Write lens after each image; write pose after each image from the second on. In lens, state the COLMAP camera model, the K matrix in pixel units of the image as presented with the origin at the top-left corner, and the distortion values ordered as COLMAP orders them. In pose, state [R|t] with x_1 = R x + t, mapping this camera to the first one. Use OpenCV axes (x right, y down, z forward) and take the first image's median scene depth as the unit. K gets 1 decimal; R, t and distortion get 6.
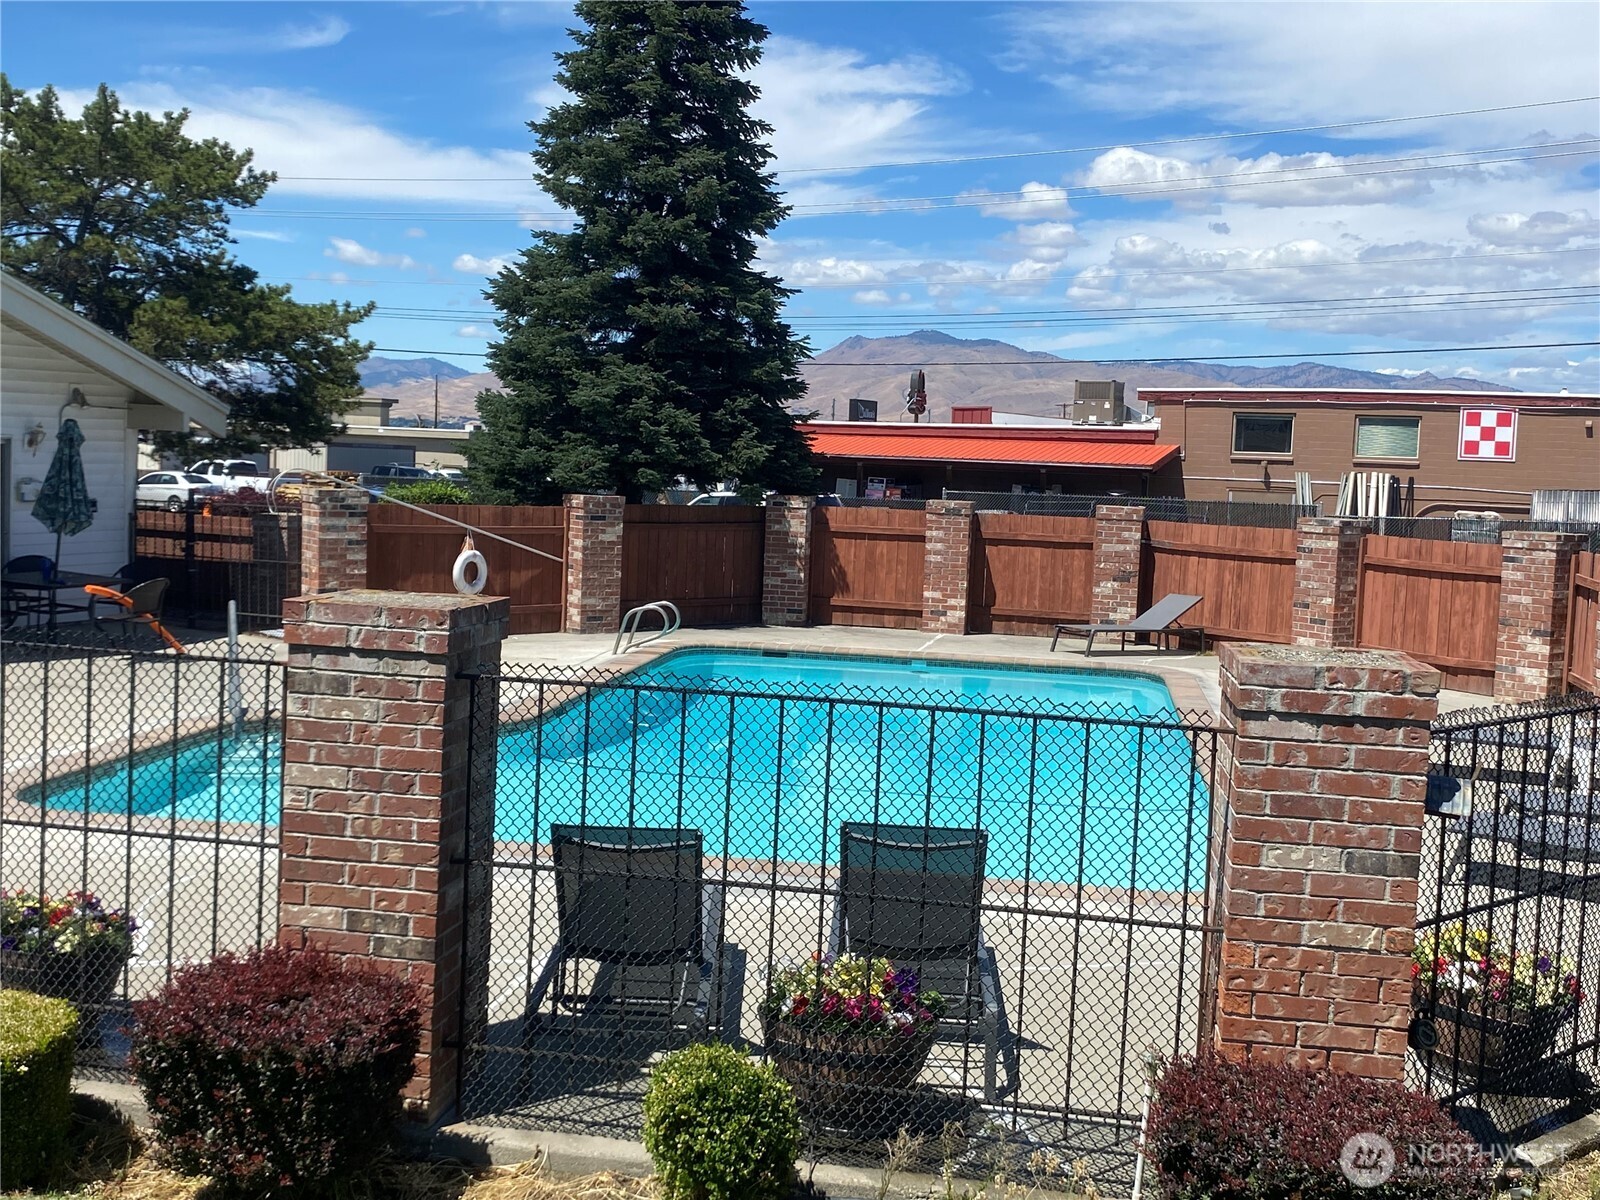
lens RADIAL K [[1708.9, 0, 800.0], [0, 1708.9, 600.0], [0, 0, 1]] dist [0.012876, 0.010226]
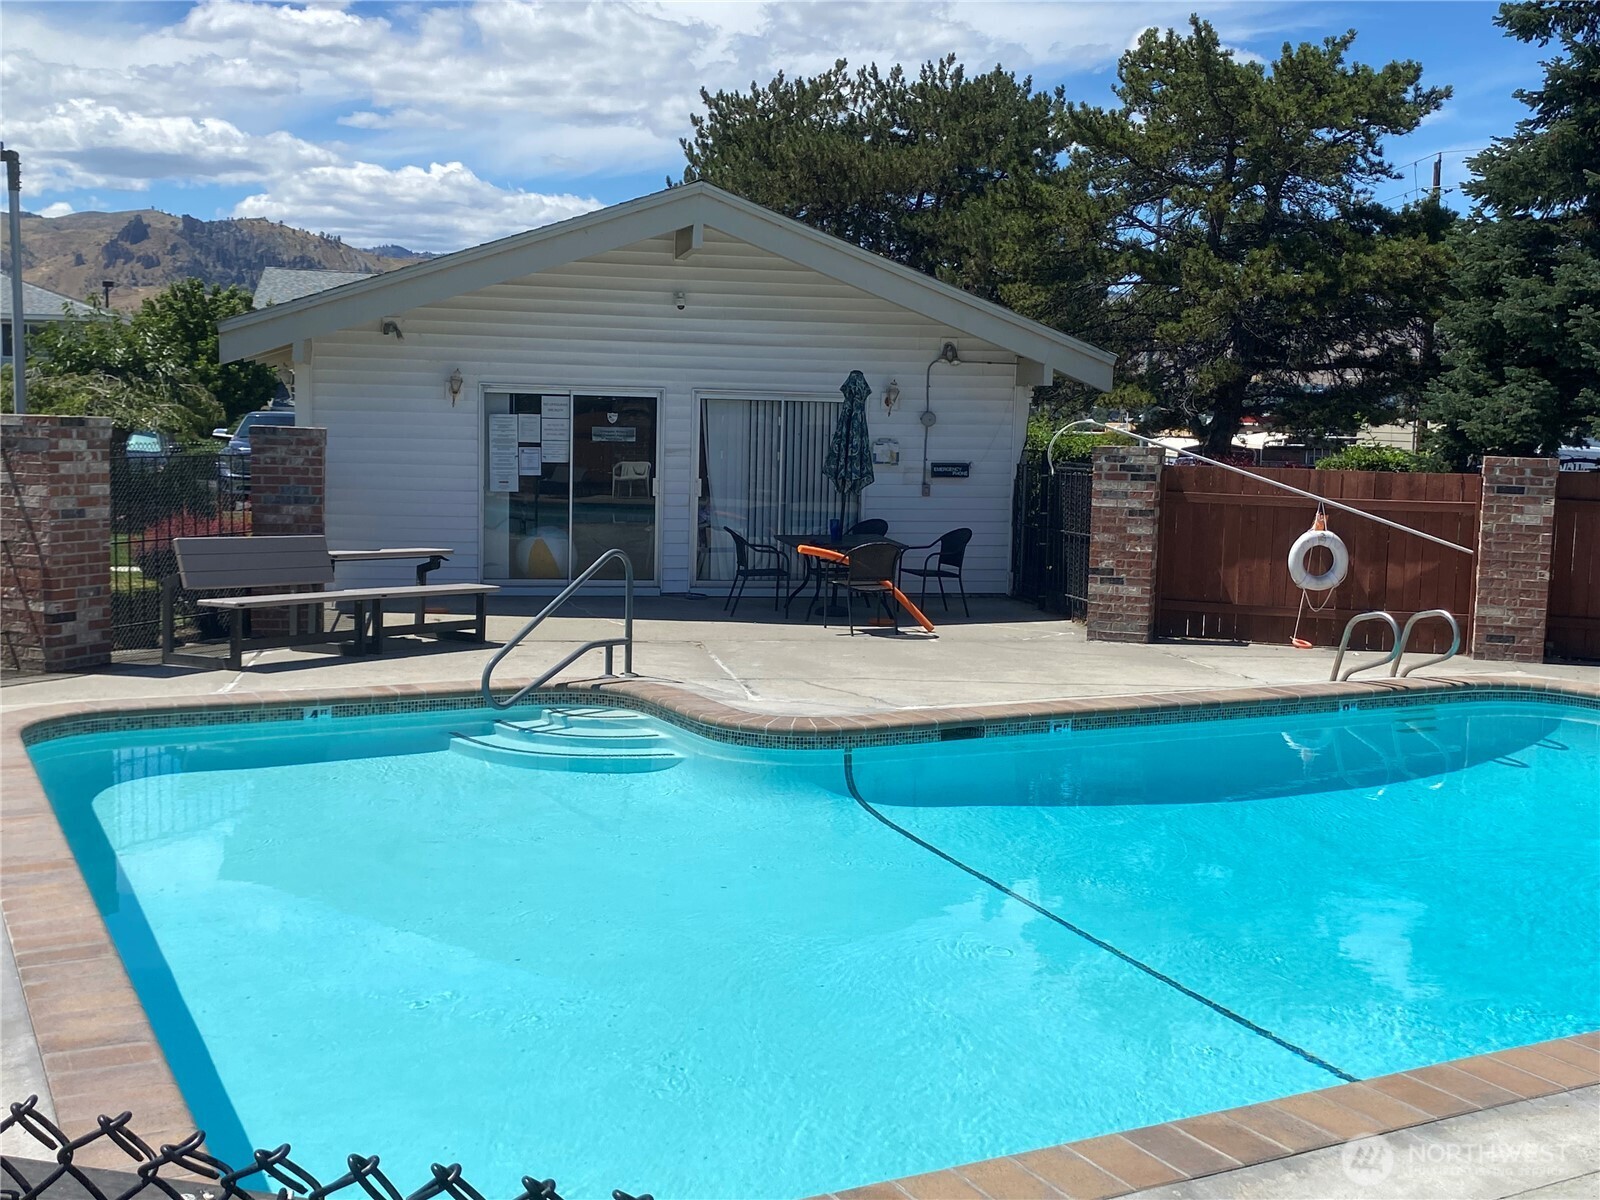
lens RADIAL K [[1708.9, 0, 800.0], [0, 1708.9, 600.0], [0, 0, 1]] dist [0.012876, 0.010226]
pose [[0.585664, 0.061194, -0.808241, 0.259769], [-0.069270, 0.997277, 0.025313, -0.002094], [0.807589, 0.041162, 0.588308, 0.359680]]
